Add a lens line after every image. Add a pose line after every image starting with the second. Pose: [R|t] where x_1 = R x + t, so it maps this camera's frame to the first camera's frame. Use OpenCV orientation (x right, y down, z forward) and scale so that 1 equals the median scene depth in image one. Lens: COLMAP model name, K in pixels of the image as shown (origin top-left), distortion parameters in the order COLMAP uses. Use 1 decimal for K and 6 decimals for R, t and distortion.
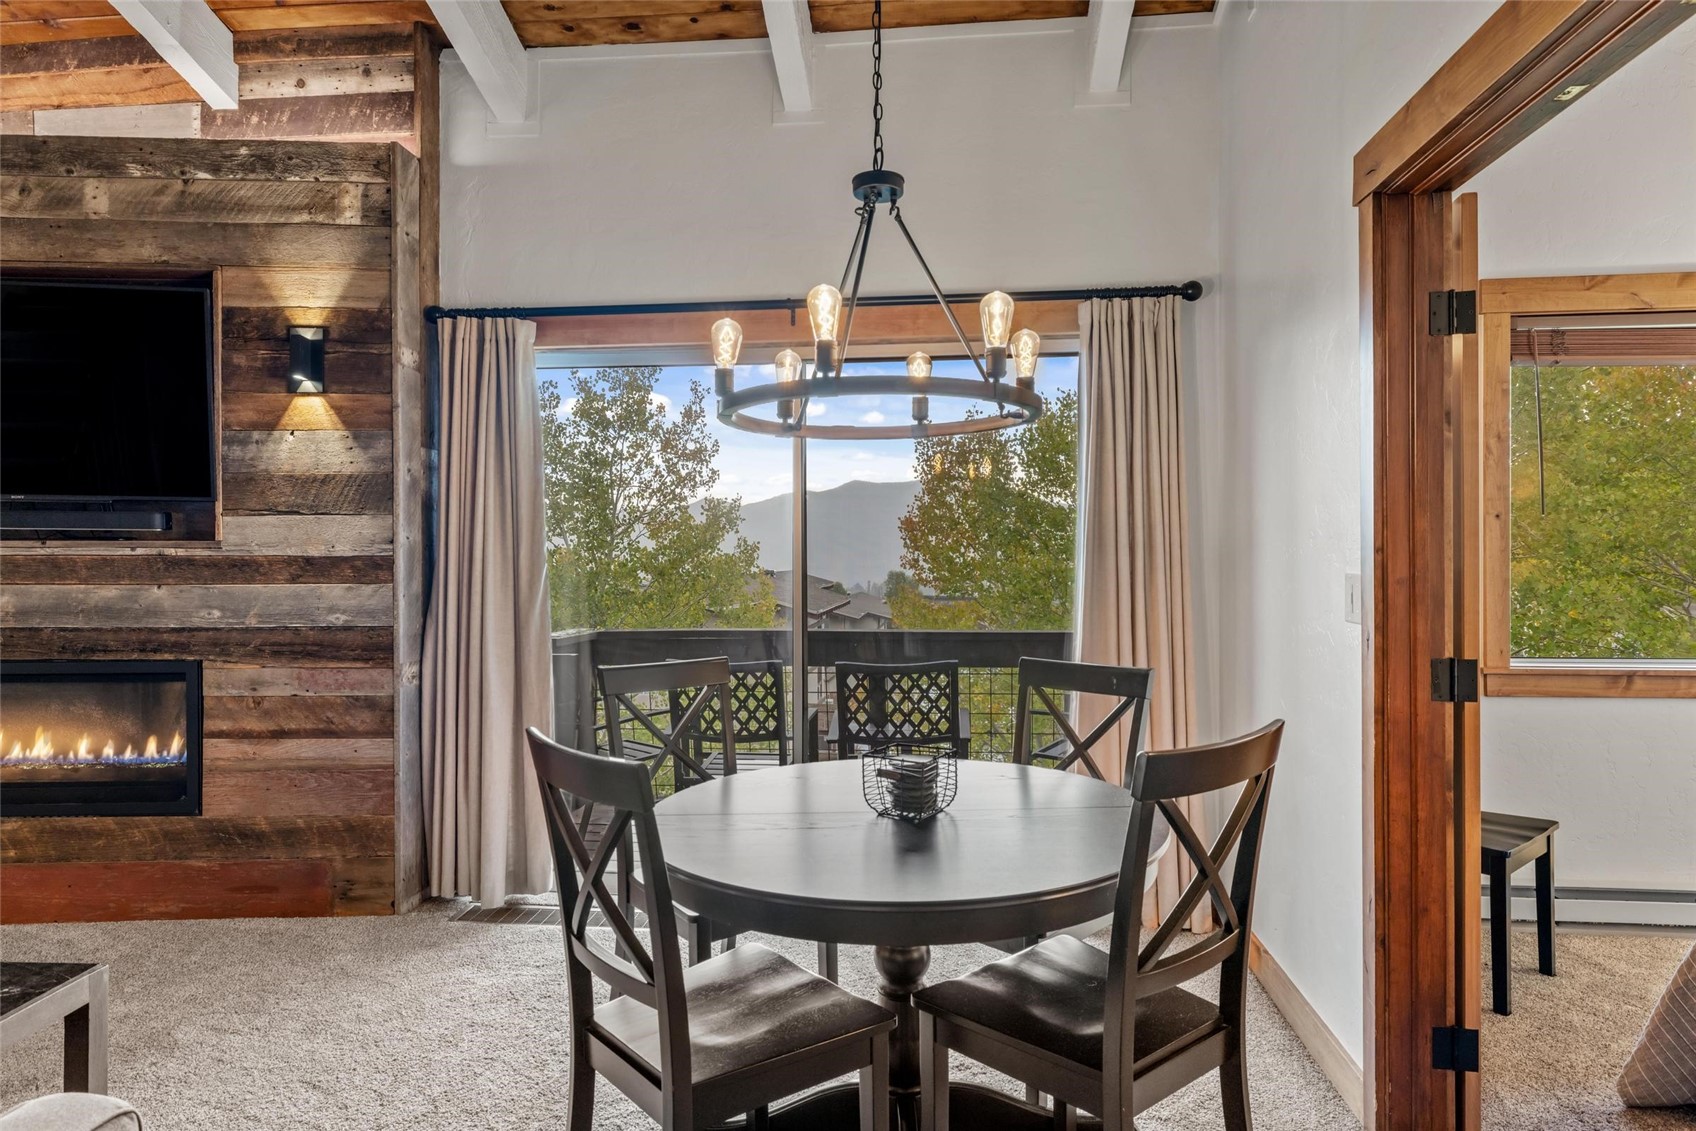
lens RADIAL K [[1018.4, 0, 848.7], [0, 1018.4, 566.6], [0, 0, 1]] dist [0.004022, -0.005574]
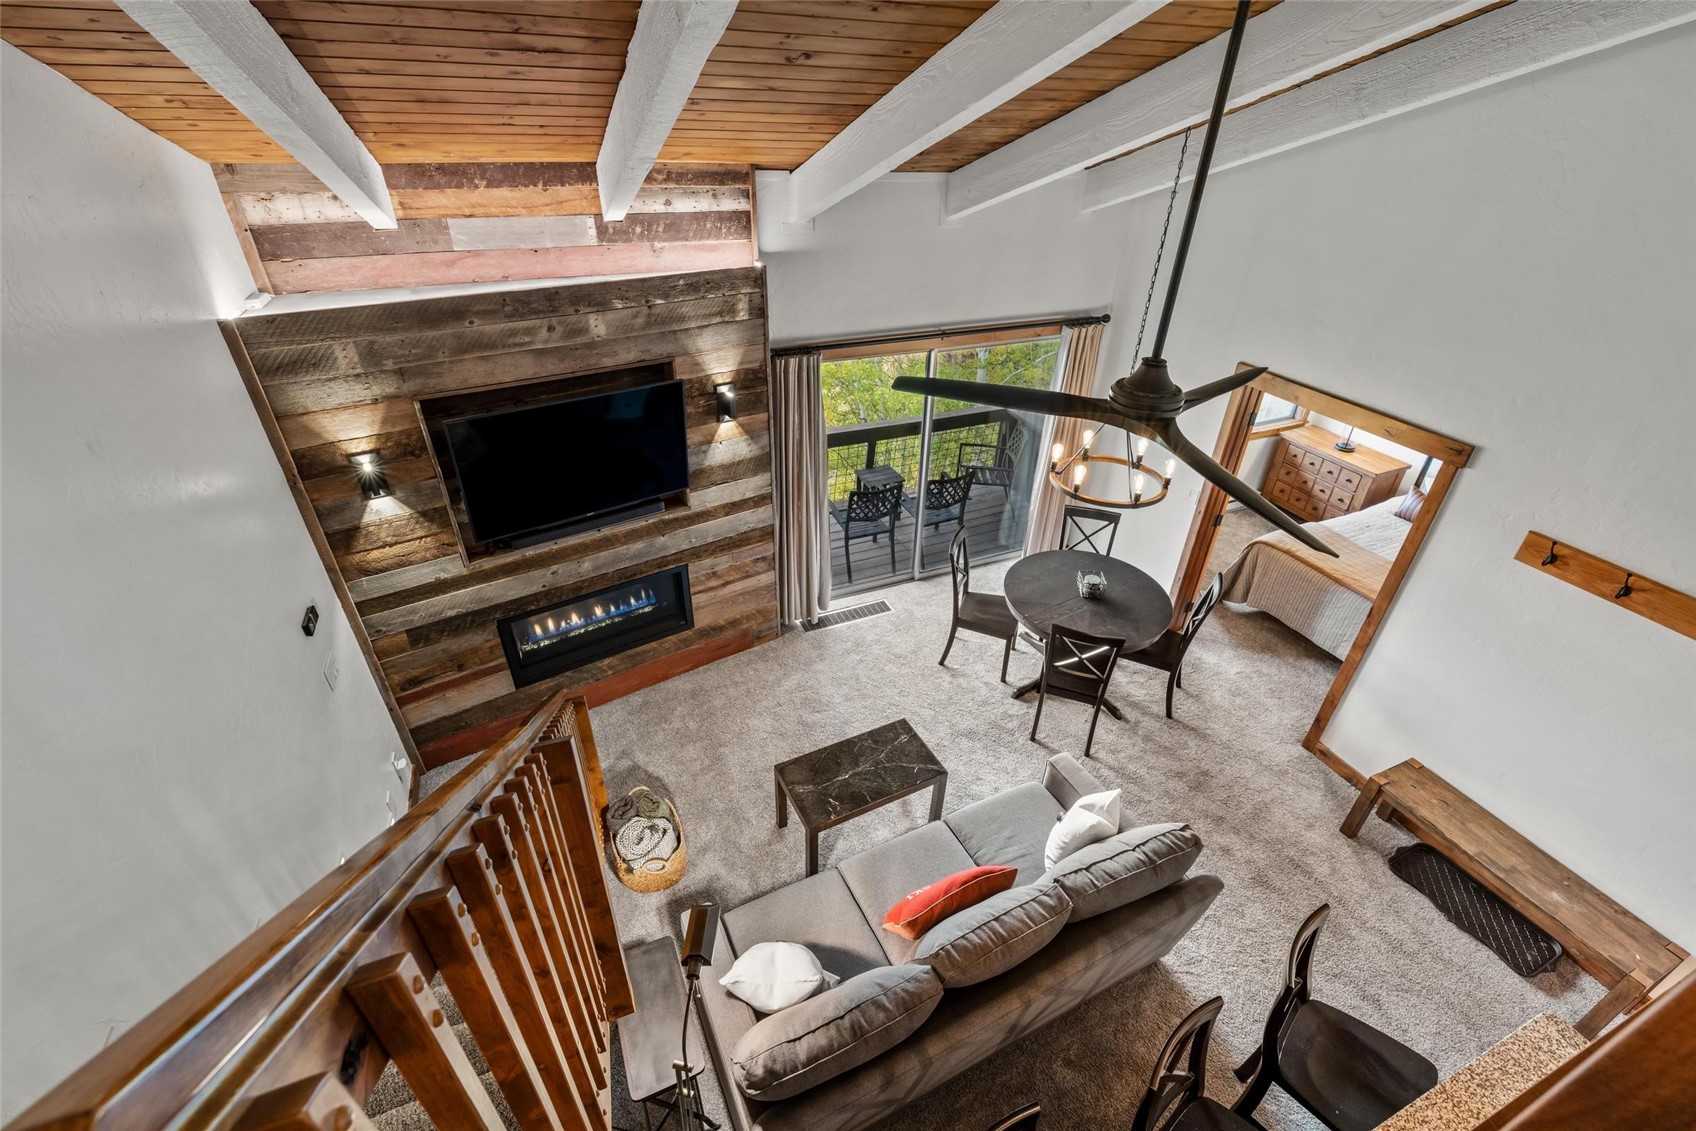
lens RADIAL K [[736.0, 0, 836.9], [0, 736.0, 561.3], [0, 0, 1]] dist [-0.000762, 0.000481]
pose [[0.869218, -0.252716, 0.424964, -0.971096], [-0.015657, 0.845006, 0.534528, -0.650521], [-0.494181, -0.471275, 0.730538, -0.146209]]
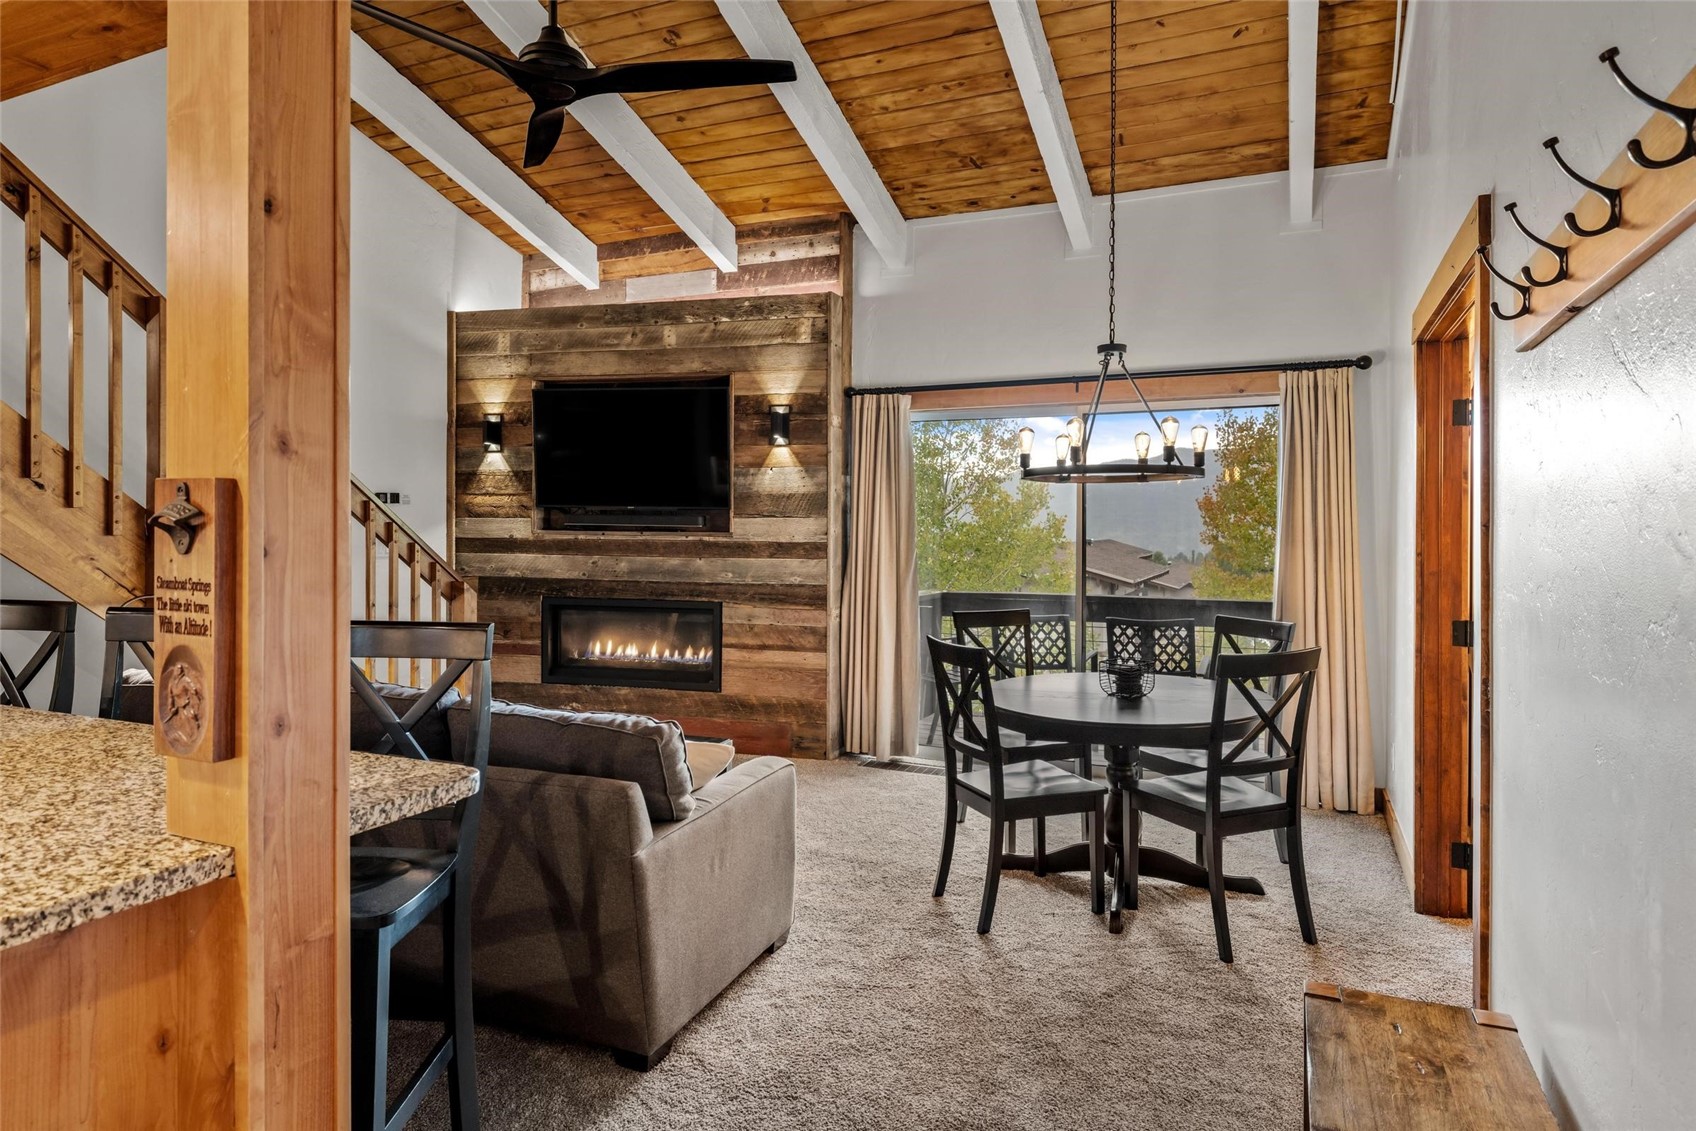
lens RADIAL K [[982.2, 0, 844.1], [0, 982.2, 534.9], [0, 0, 1]] dist [0.007529, -0.005679]
pose [[0.948892, 0.008873, -0.315476, 0.080917], [-0.008631, 0.999960, 0.002166, -0.026564], [0.315483, 0.000668, 0.948931, -0.502322]]
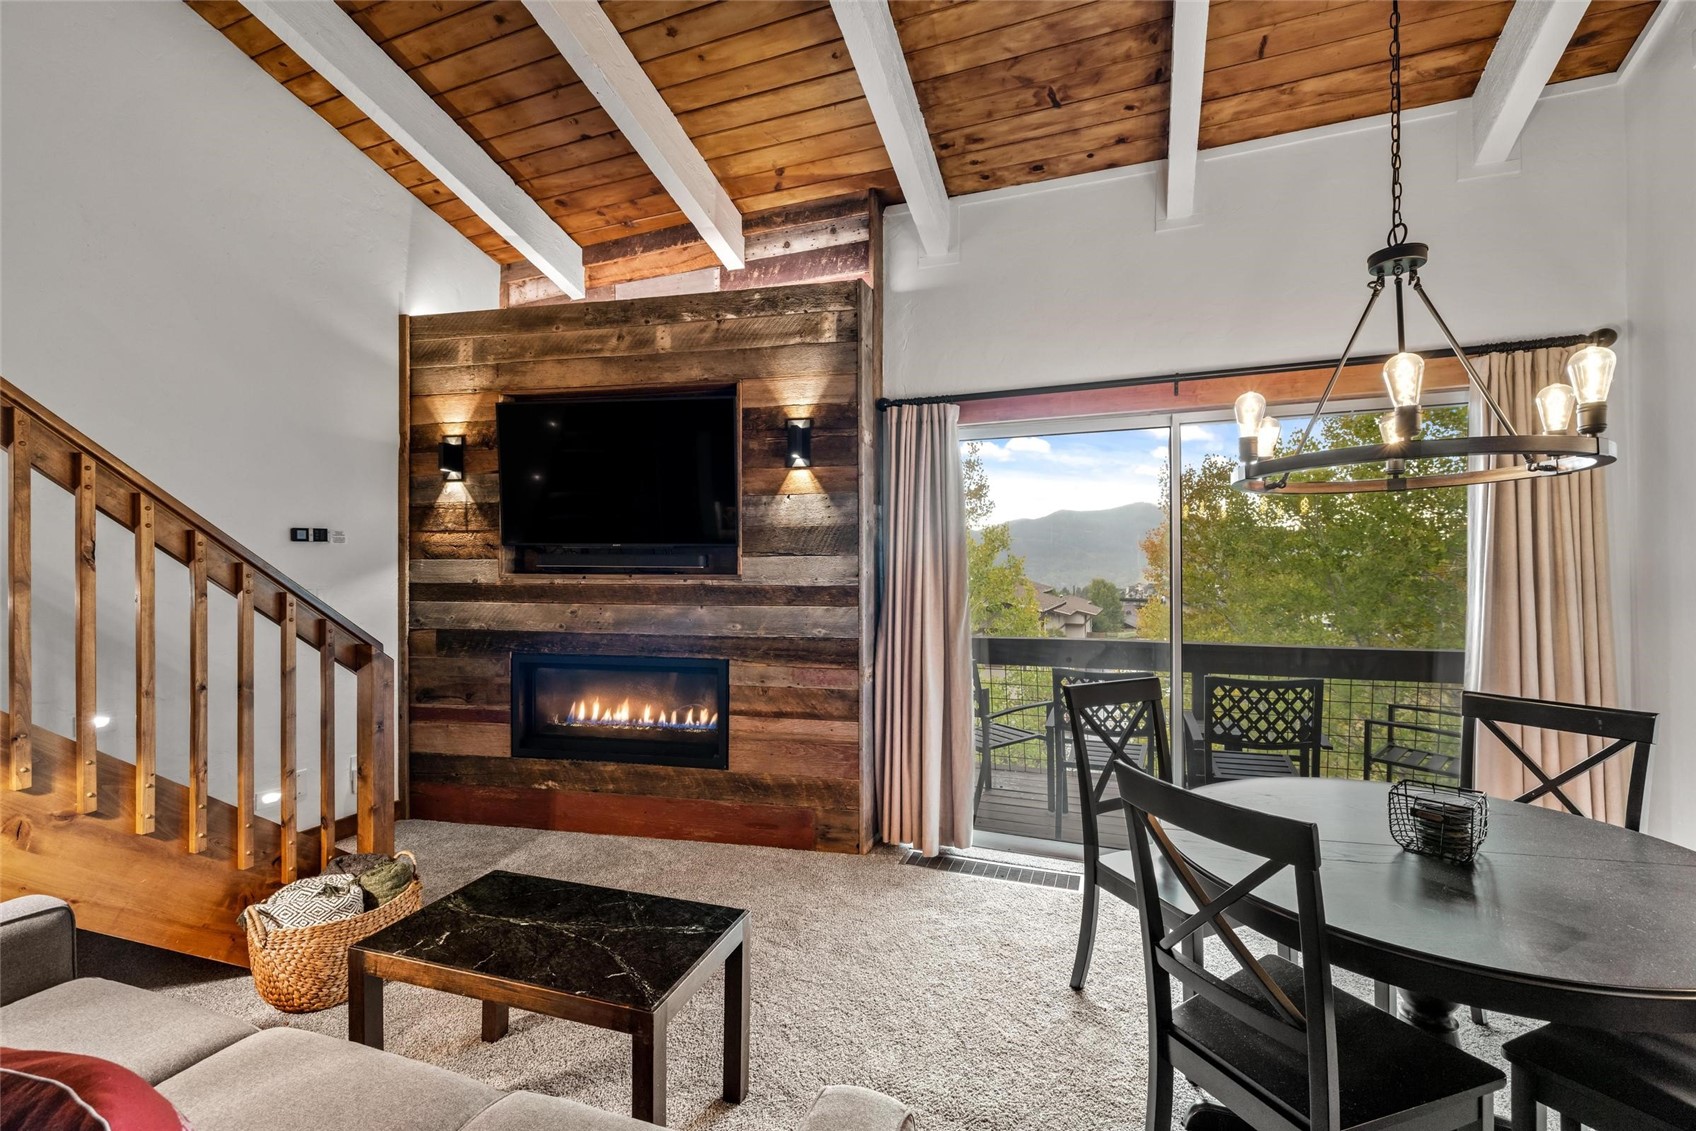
lens RADIAL K [[736.0, 0, 852.6], [0, 736.0, 568.3], [0, 0, 1]] dist [-0.000762, 0.000481]
pose [[0.963123, -0.000756, -0.269059, -0.194361], [-0.001597, 0.999962, -0.008527, -0.025549], [0.269056, 0.008642, 0.963086, 0.064365]]
